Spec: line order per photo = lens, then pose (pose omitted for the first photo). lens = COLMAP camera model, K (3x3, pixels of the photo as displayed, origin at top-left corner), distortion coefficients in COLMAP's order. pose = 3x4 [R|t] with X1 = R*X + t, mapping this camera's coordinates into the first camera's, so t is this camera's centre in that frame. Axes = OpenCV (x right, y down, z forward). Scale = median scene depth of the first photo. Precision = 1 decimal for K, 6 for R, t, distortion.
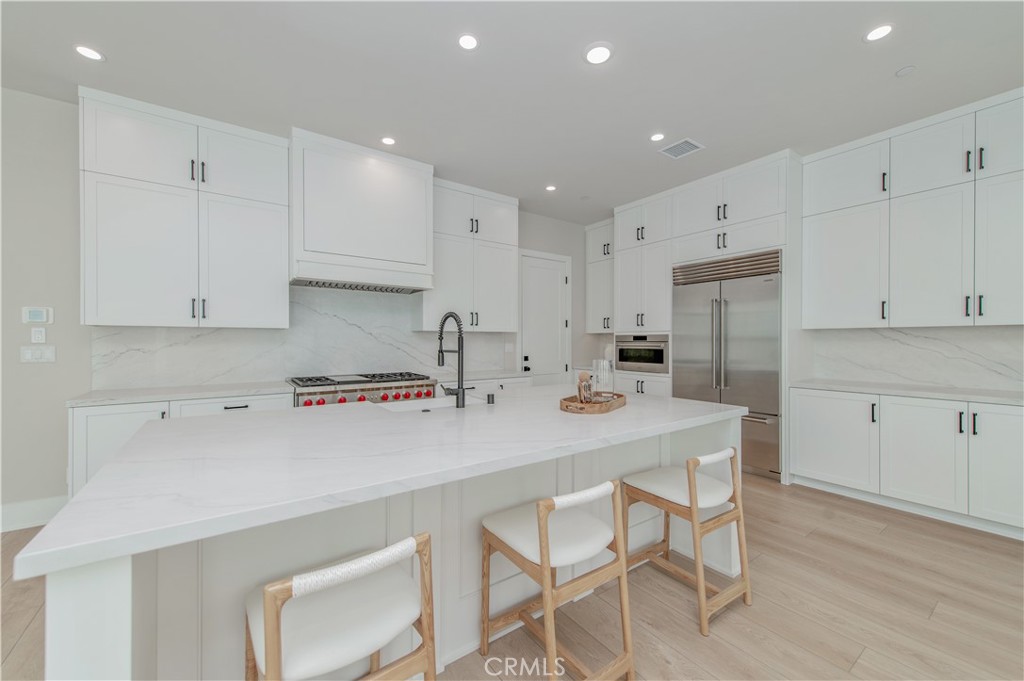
lens RADIAL K [[404.0, 0, 506.3], [0, 404.0, 342.9], [0, 0, 1]] dist [0.019060, -0.004275]
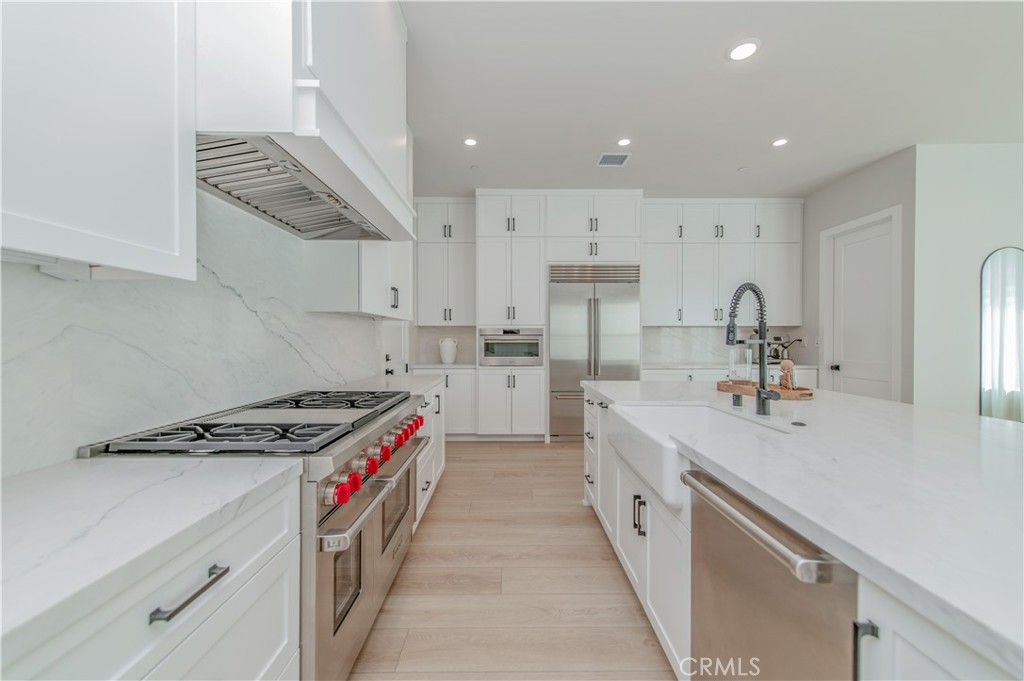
lens RADIAL K [[400.5, 0, 522.8], [0, 400.5, 340.4], [0, 0, 1]] dist [0.012943, -0.000166]
pose [[0.564640, -0.004157, 0.825327, -0.515205], [0.003875, 0.999990, 0.002386, 0.007999], [-0.825329, 0.001850, 0.564650, 0.495206]]
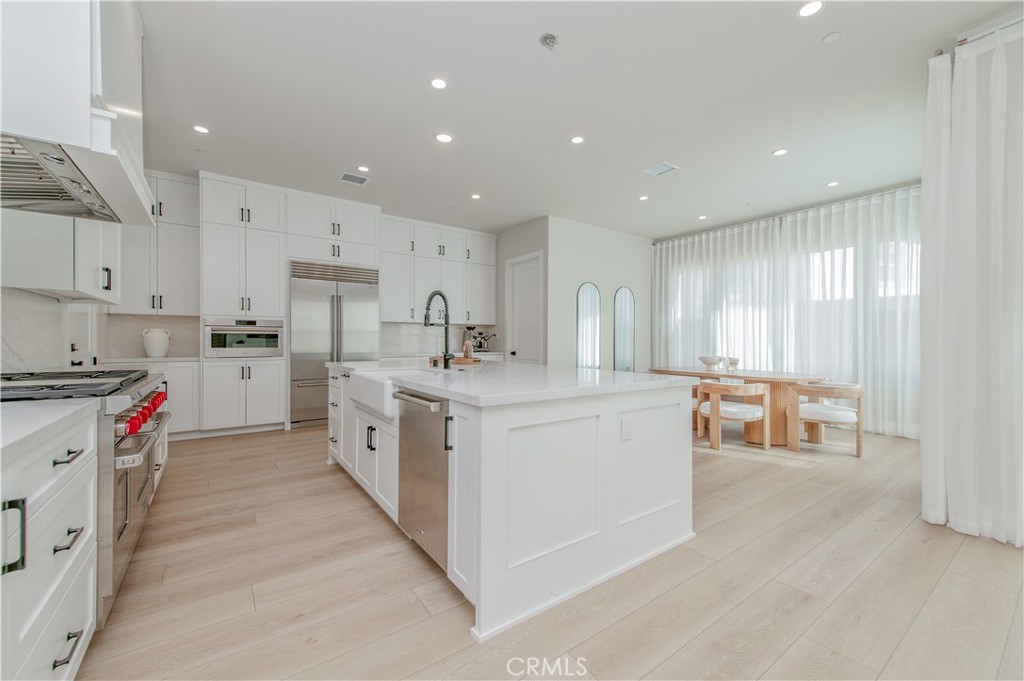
lens RADIAL K [[400.5, 0, 522.8], [0, 400.5, 340.4], [0, 0, 1]] dist [0.012943, -0.000166]
pose [[-0.016133, 0.001104, 0.999869, -0.740715], [0.002701, 0.999996, -0.001060, 0.038076], [-0.999866, 0.002683, -0.016136, 0.402399]]
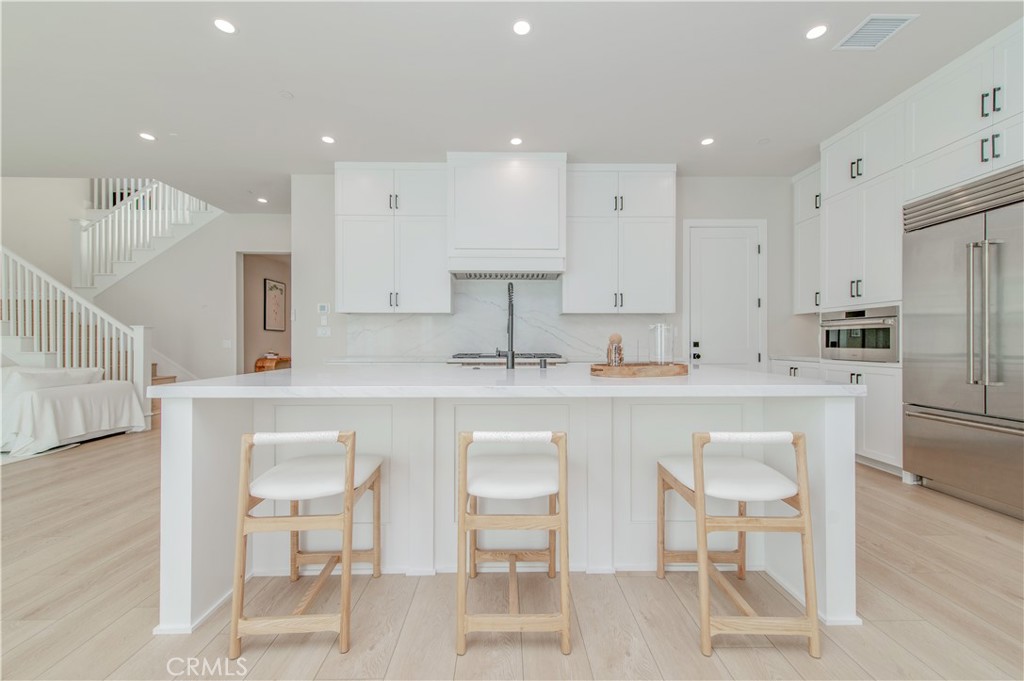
lens RADIAL K [[404.0, 0, 506.3], [0, 404.0, 342.9], [0, 0, 1]] dist [0.019060, -0.004275]
pose [[0.822802, 0.001512, -0.568326, 0.266637], [-0.004312, 0.999984, -0.003582, 0.051274], [0.568312, 0.005398, 0.822796, 0.056090]]
